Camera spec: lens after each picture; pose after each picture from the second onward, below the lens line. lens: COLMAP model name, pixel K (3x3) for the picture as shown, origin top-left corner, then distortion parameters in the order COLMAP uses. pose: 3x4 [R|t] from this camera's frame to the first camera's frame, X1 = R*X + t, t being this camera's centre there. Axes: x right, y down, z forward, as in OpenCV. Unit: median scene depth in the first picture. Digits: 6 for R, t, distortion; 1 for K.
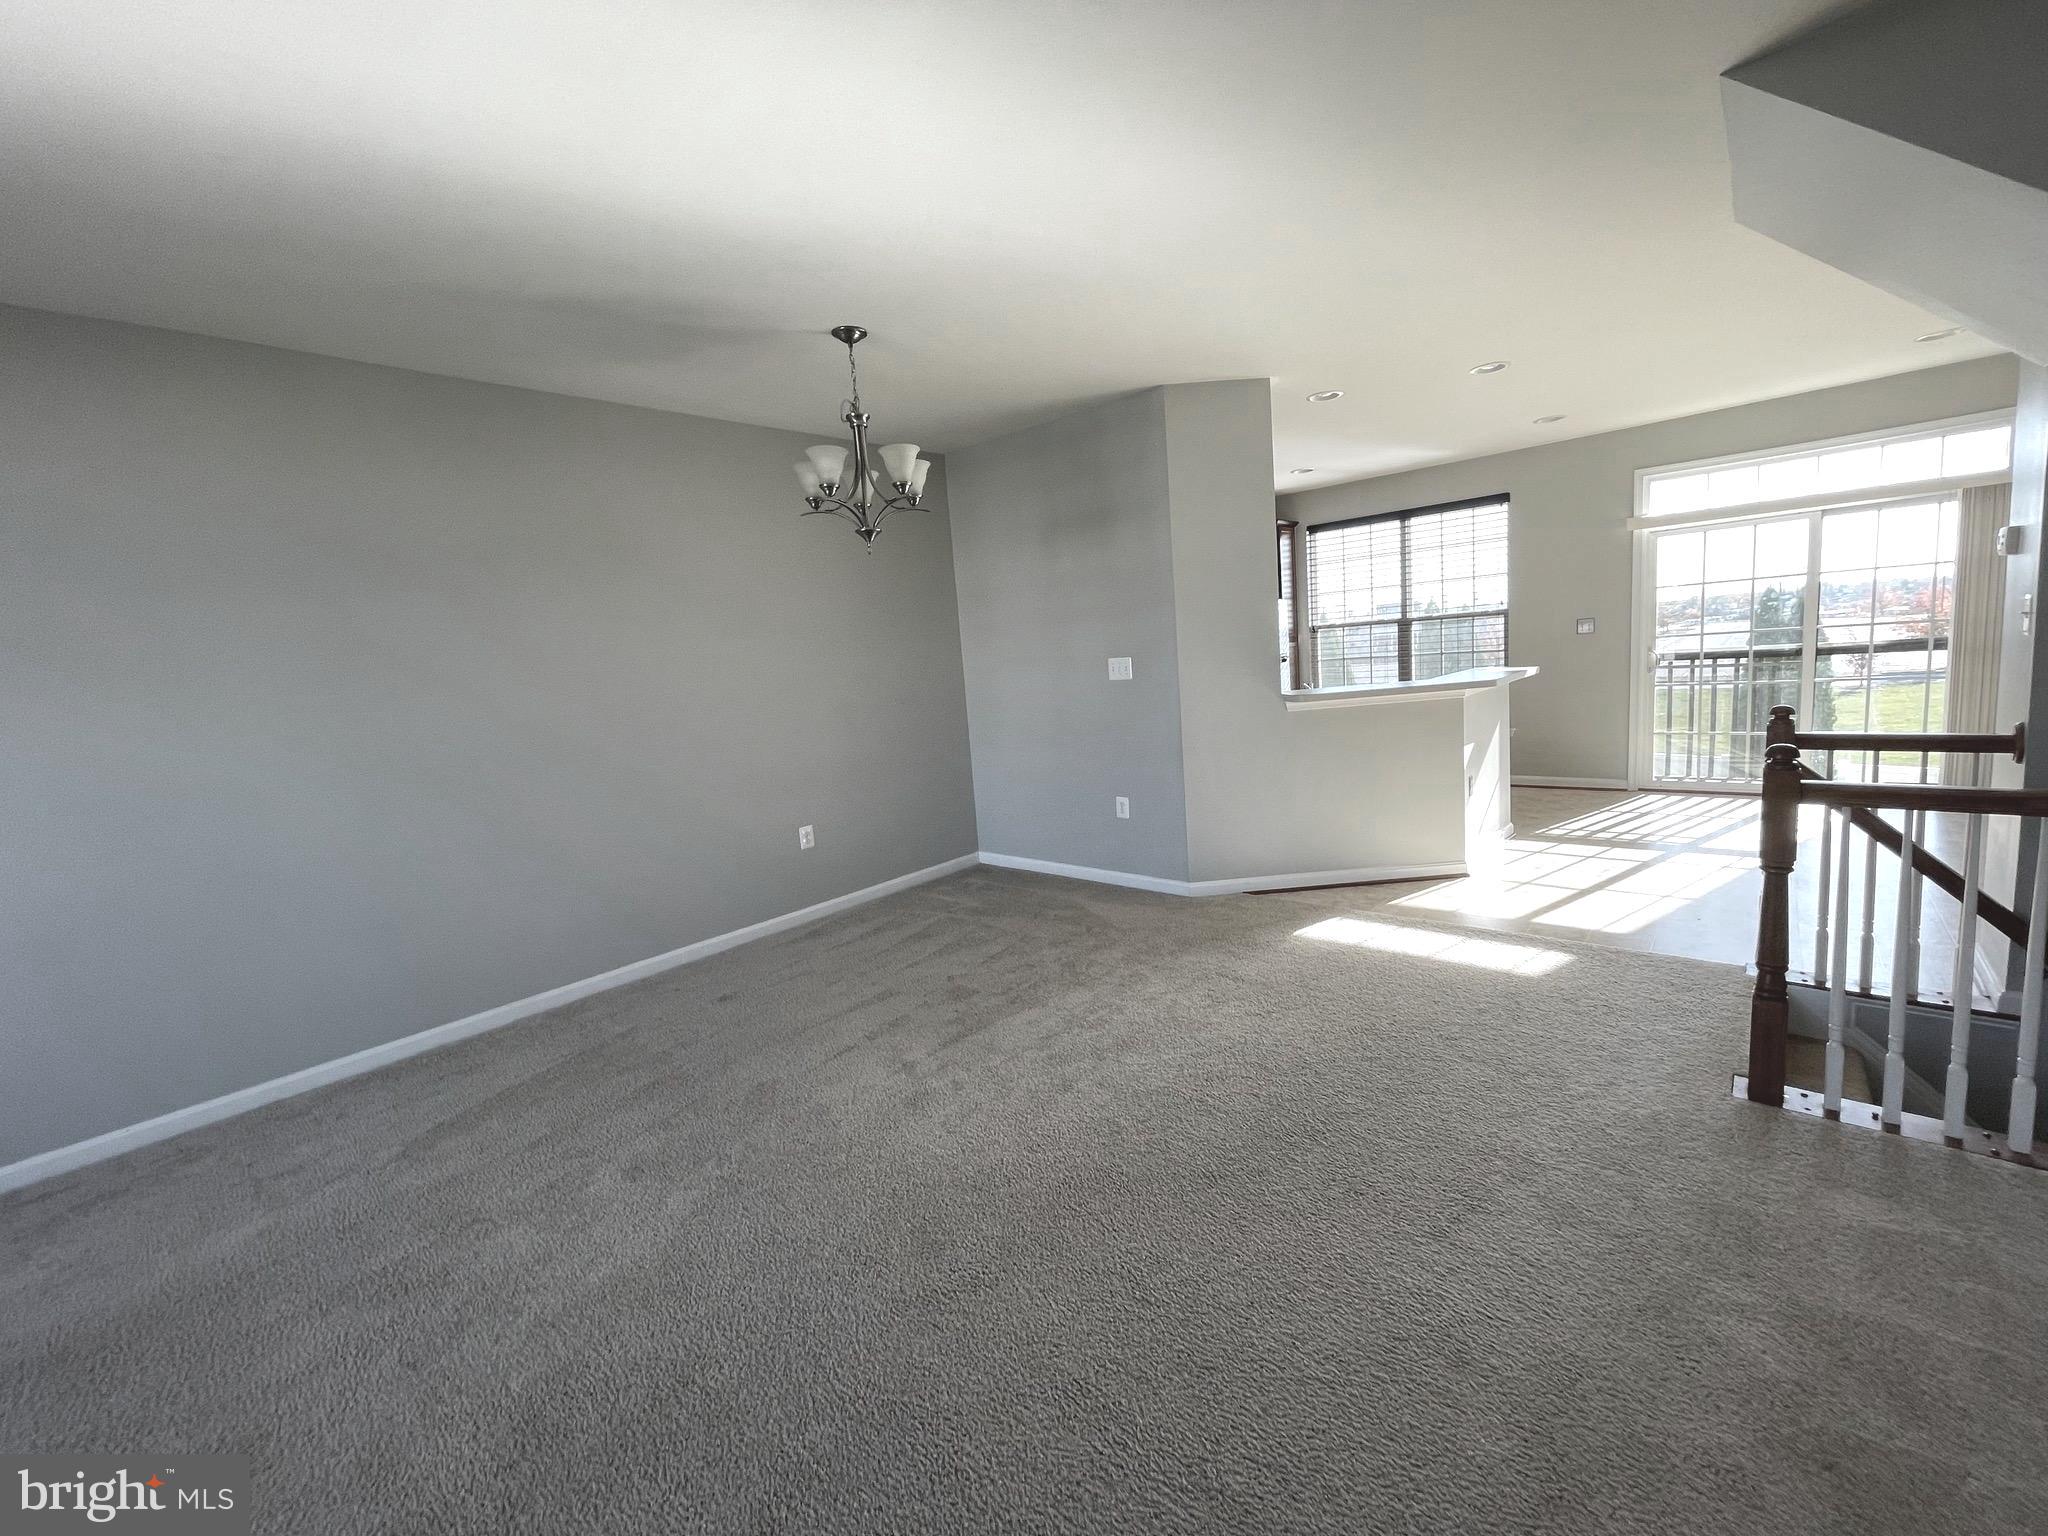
lens RADIAL K [[823.8, 0, 1023.5], [0, 823.8, 768.5], [0, 0, 1]] dist [0.000591, -0.000430]
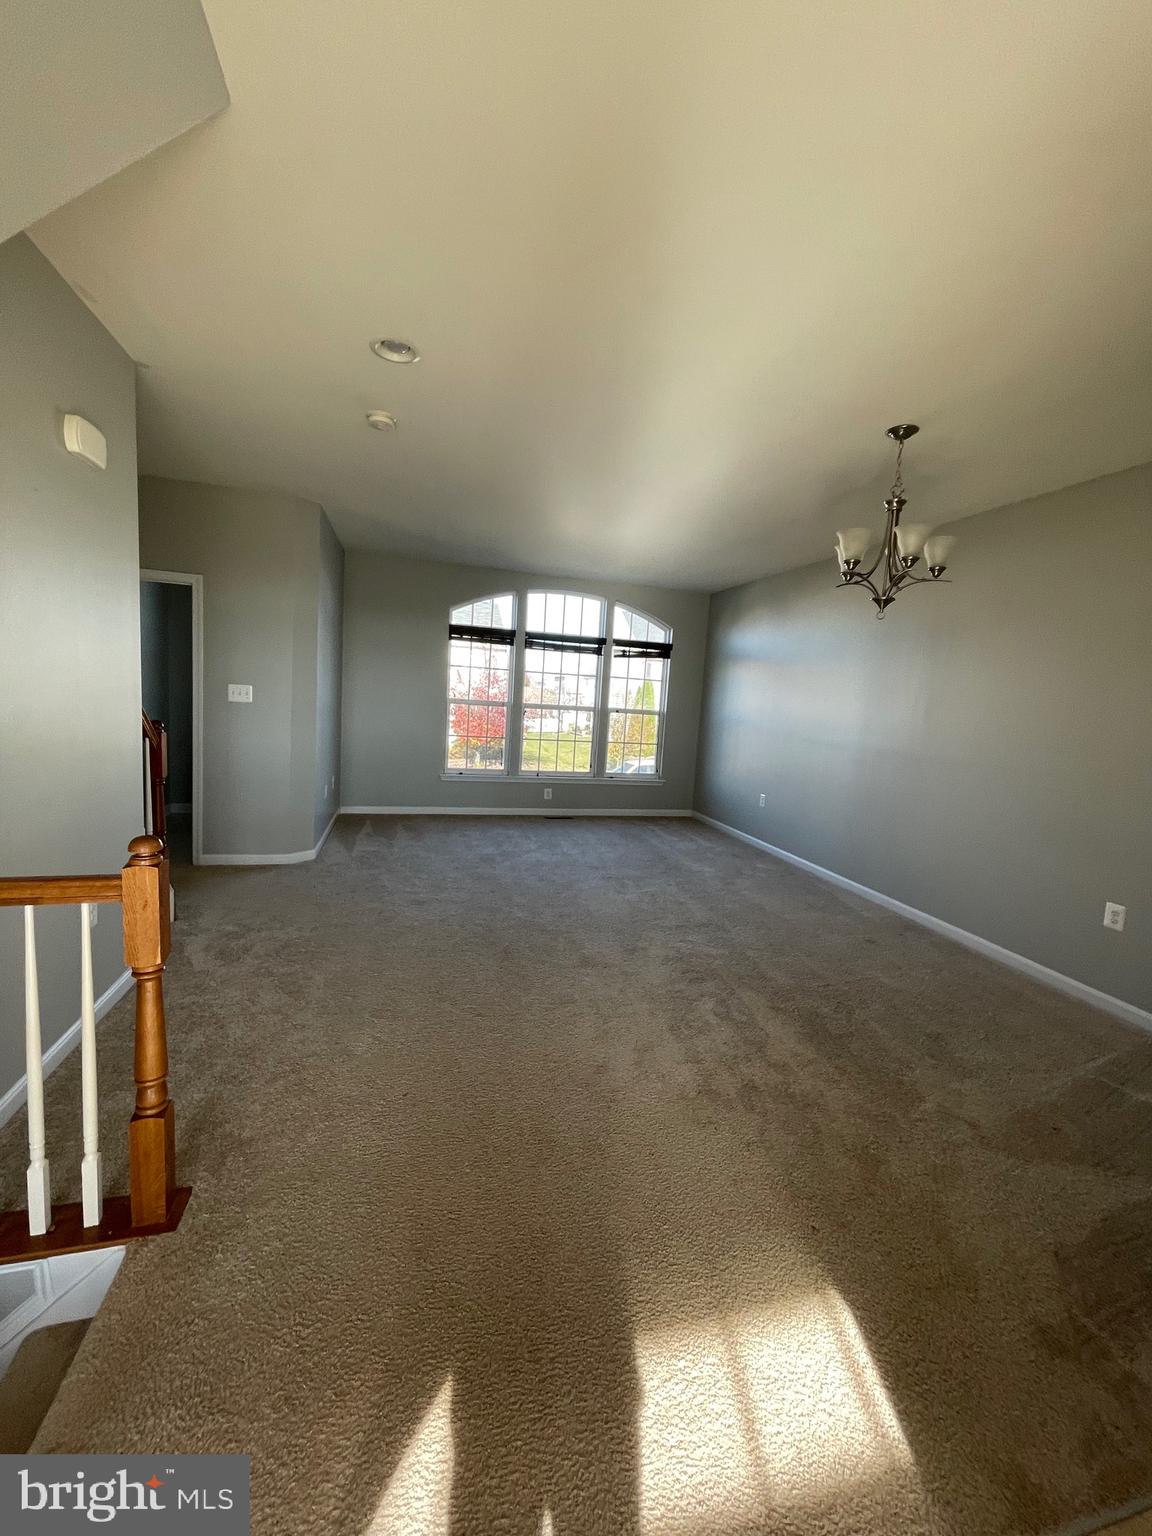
lens RADIAL K [[618.9, 0, 580.5], [0, 618.9, 763.0], [0, 0, 1]] dist [0.000226, -0.000107]
pose [[-0.544752, 0.137276, -0.827285, 0.451989], [-0.135195, 0.959230, 0.248193, -0.126630], [0.827628, 0.247048, -0.503983, 0.644580]]
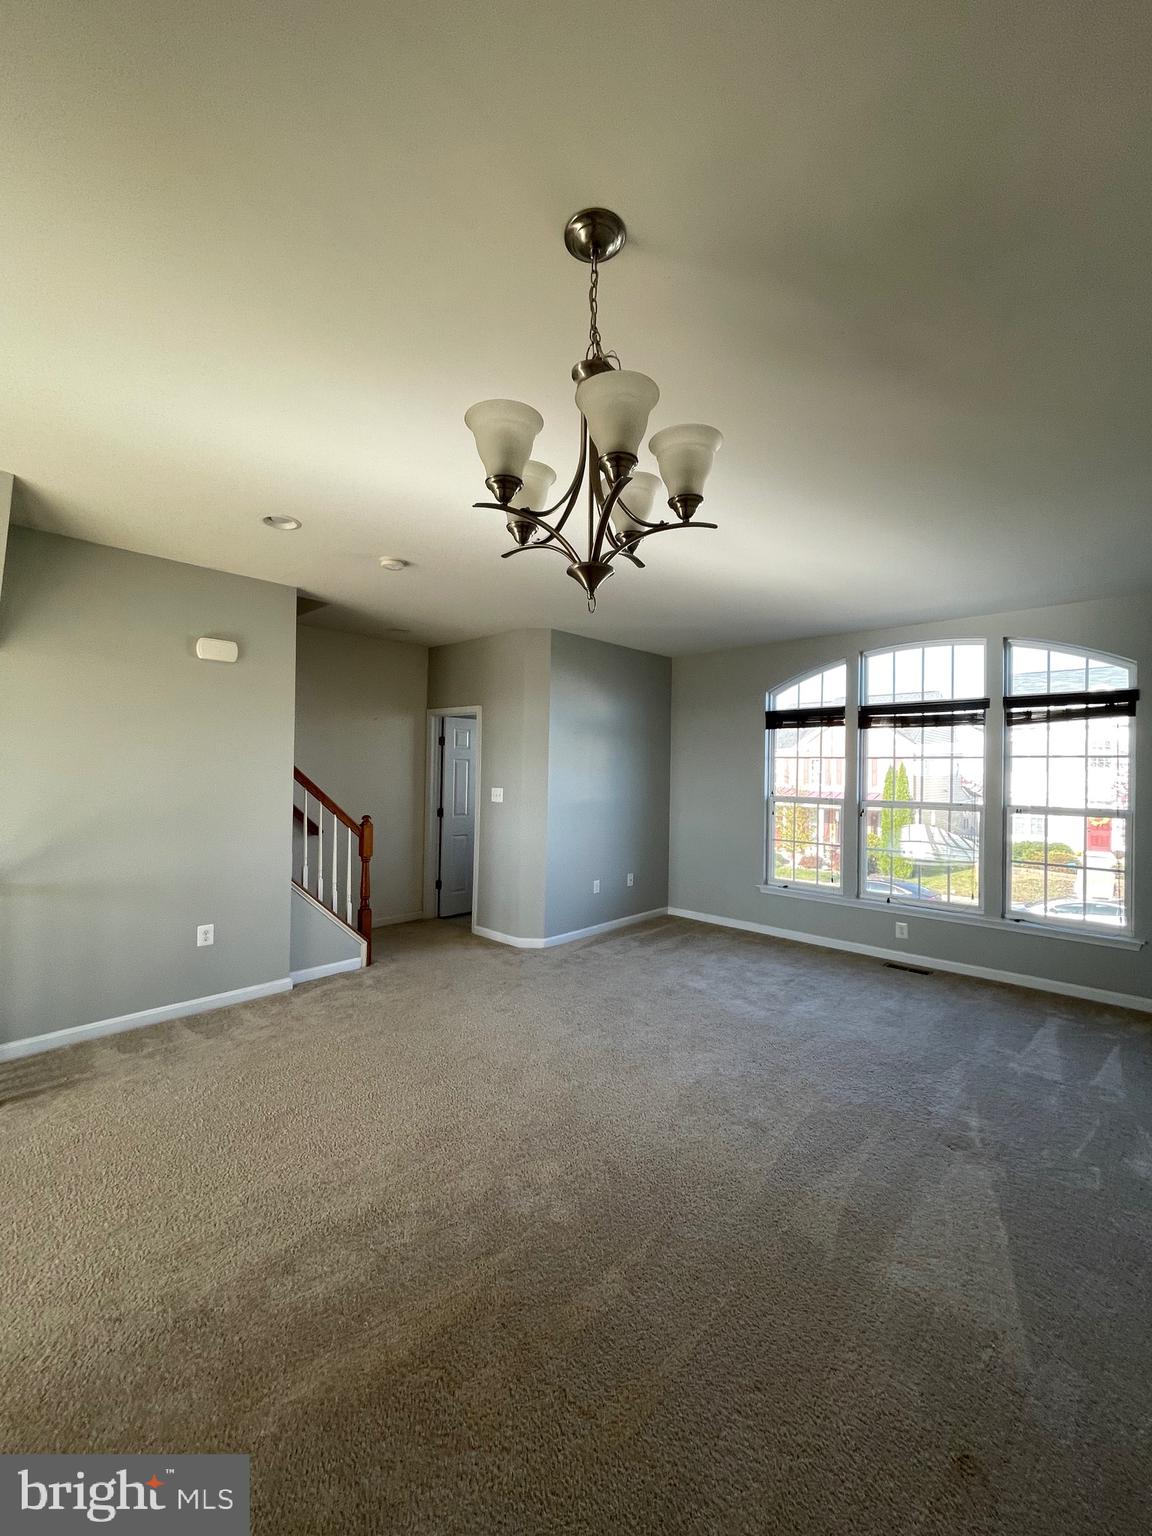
lens RADIAL K [[618.1, 0, 575.9], [0, 618.1, 765.0], [0, 0, 1]] dist [-0.003908, 0.000159]
pose [[-0.997748, 0.065162, 0.015919, -0.093737], [0.066636, 0.990060, 0.123861, -0.114421], [-0.007689, 0.124642, -0.992172, 0.801303]]
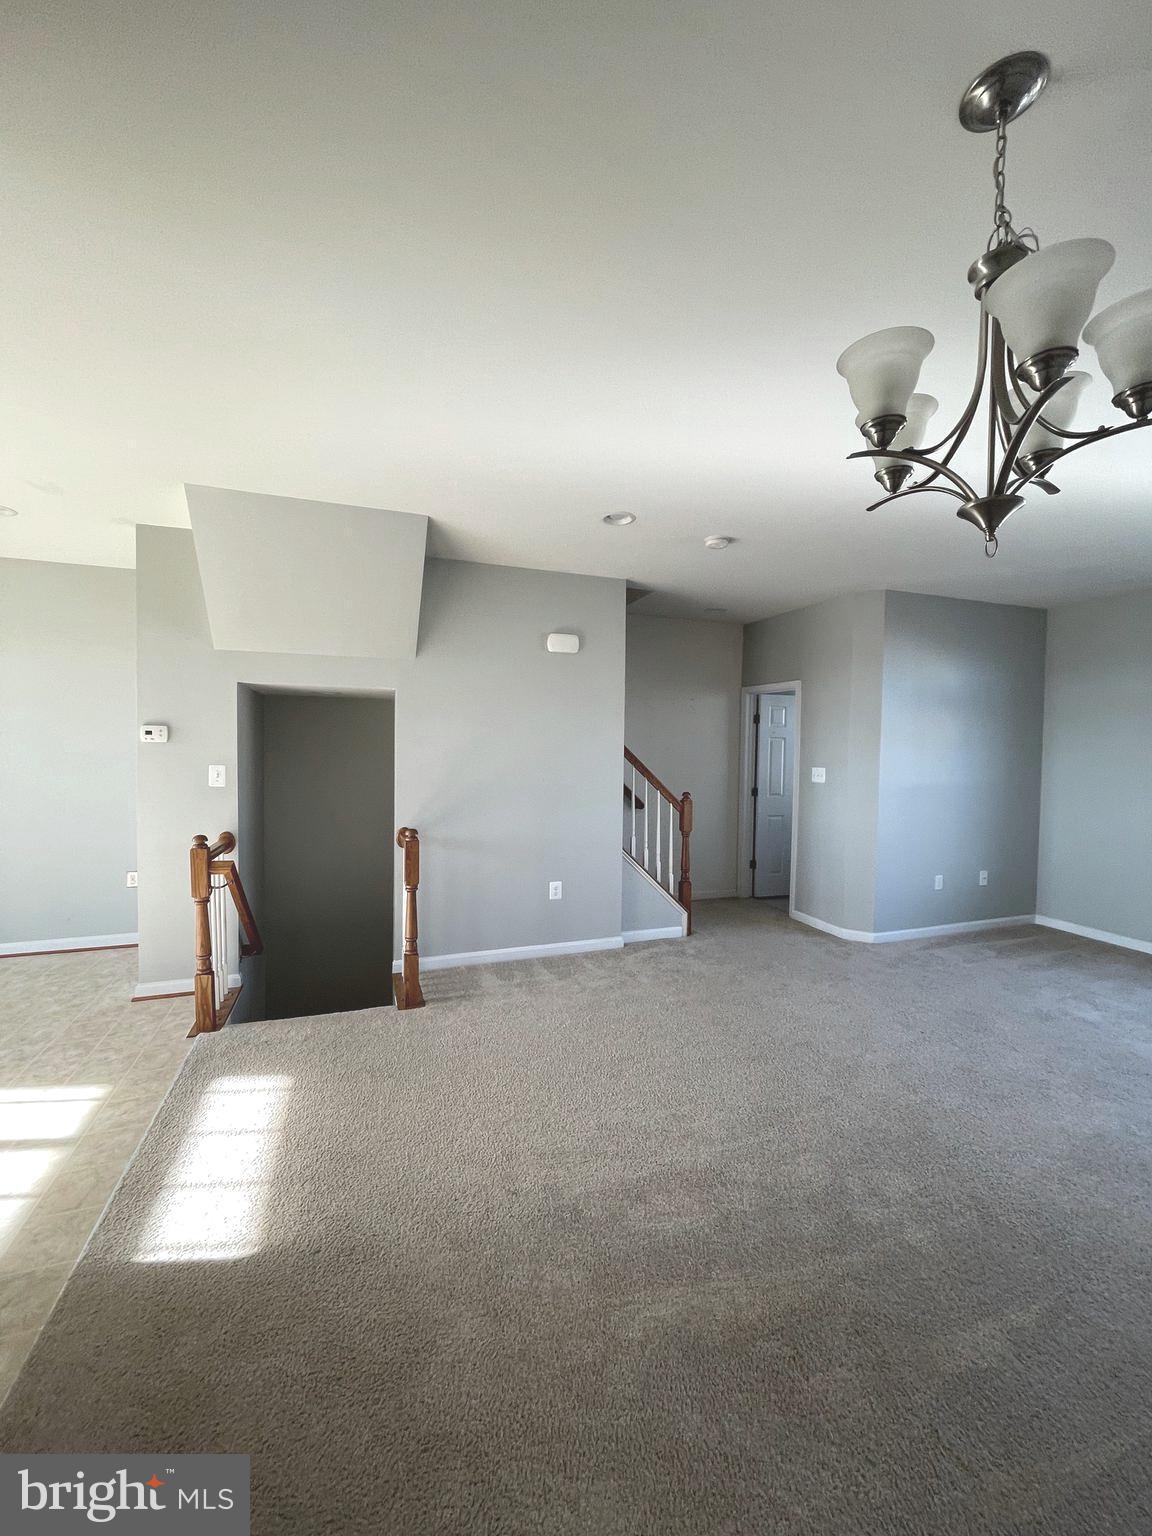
lens RADIAL K [[617.9, 0, 580.4], [0, 617.9, 766.1], [0, 0, 1]] dist [0.000591, -0.000430]
pose [[-0.880338, 0.053507, 0.471319, -0.074276], [0.120269, 0.986327, 0.112666, -0.114410], [-0.458846, 0.155869, -0.874737, 0.805175]]
